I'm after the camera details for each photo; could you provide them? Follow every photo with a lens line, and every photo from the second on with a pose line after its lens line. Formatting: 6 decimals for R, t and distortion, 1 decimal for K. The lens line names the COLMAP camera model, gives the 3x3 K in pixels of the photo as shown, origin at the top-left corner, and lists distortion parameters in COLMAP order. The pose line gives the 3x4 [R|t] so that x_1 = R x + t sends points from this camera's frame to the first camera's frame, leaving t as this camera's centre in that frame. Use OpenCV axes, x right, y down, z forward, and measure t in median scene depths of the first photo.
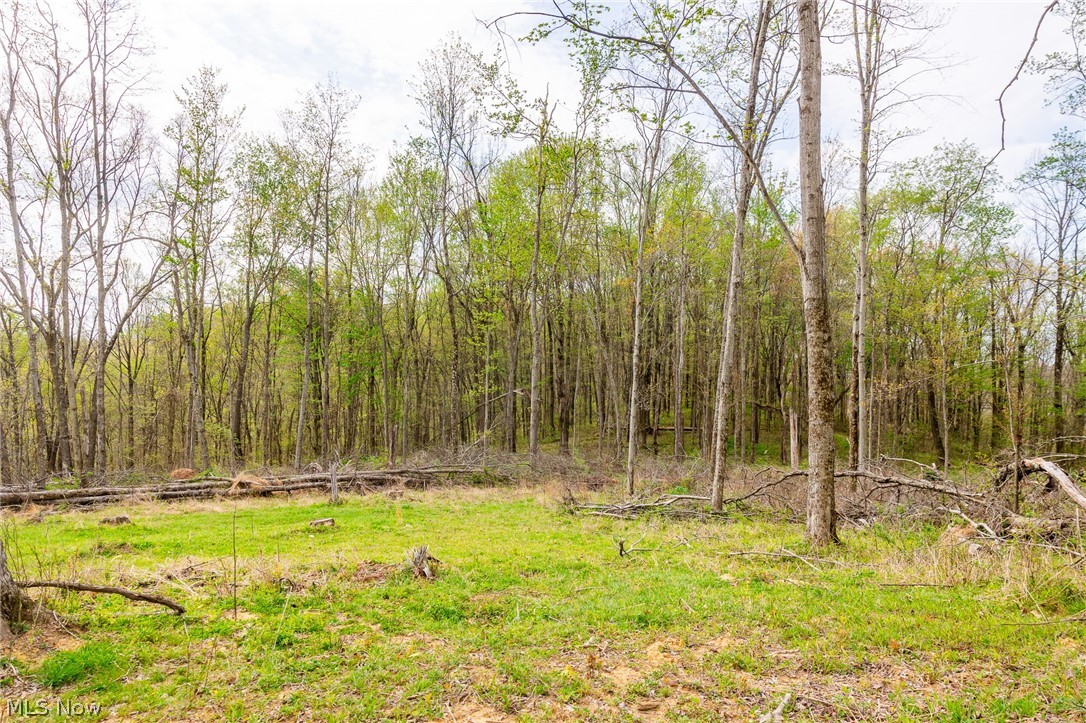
lens RADIAL K [[724.4, 0, 534.2], [0, 724.4, 363.9], [0, 0, 1]] dist [-0.006213, 0.005448]
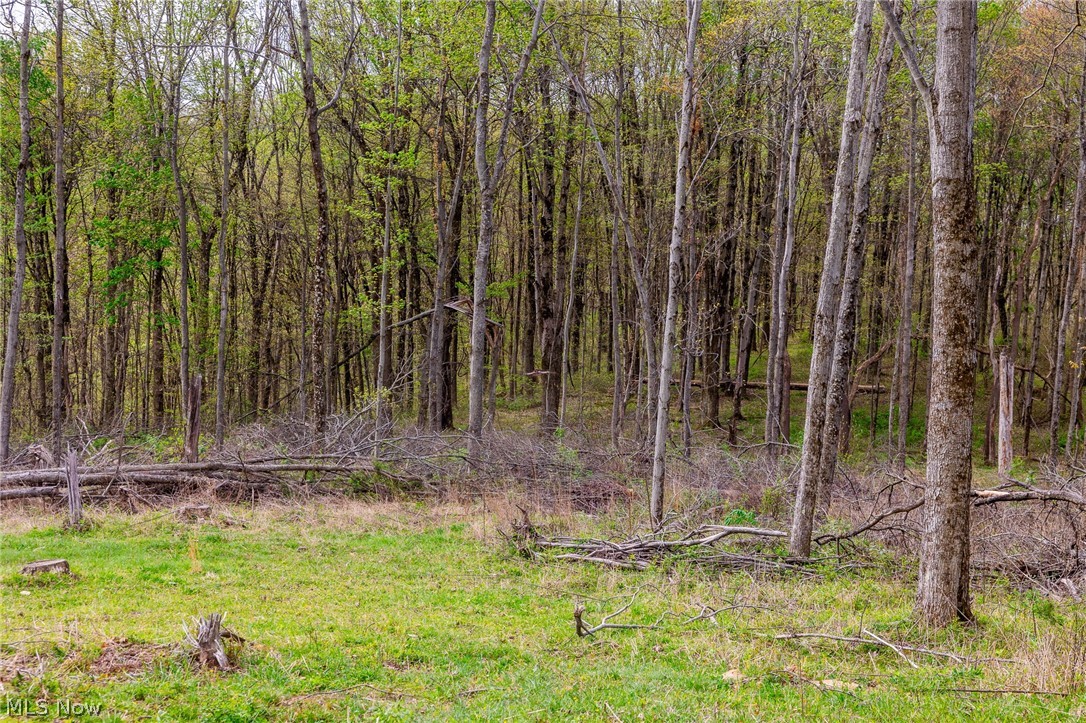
lens RADIAL K [[1551.6, 0, 541.4], [0, 1551.6, 360.5], [0, 0, 1]] dist [0.037671, 0.000000]
pose [[0.999685, 0.019693, 0.015588, 0.030271], [-0.020927, 0.996292, 0.083458, -0.021426], [-0.013887, -0.083758, 0.996389, -0.080706]]
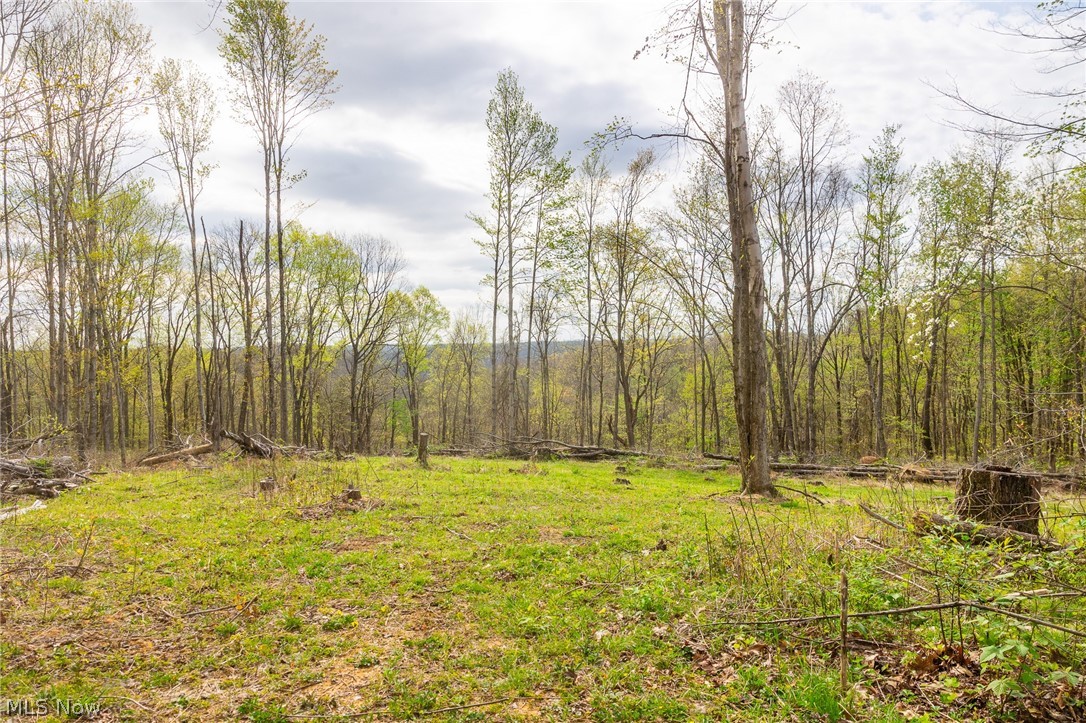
lens RADIAL K [[724.4, 0, 539.2], [0, 724.4, 369.8], [0, 0, 1]] dist [-0.006213, 0.005448]
pose [[0.615027, -0.010111, -0.788441, 0.199955], [0.027553, 0.999583, 0.008674, -0.044310], [0.788024, -0.027059, 0.615049, -0.301691]]
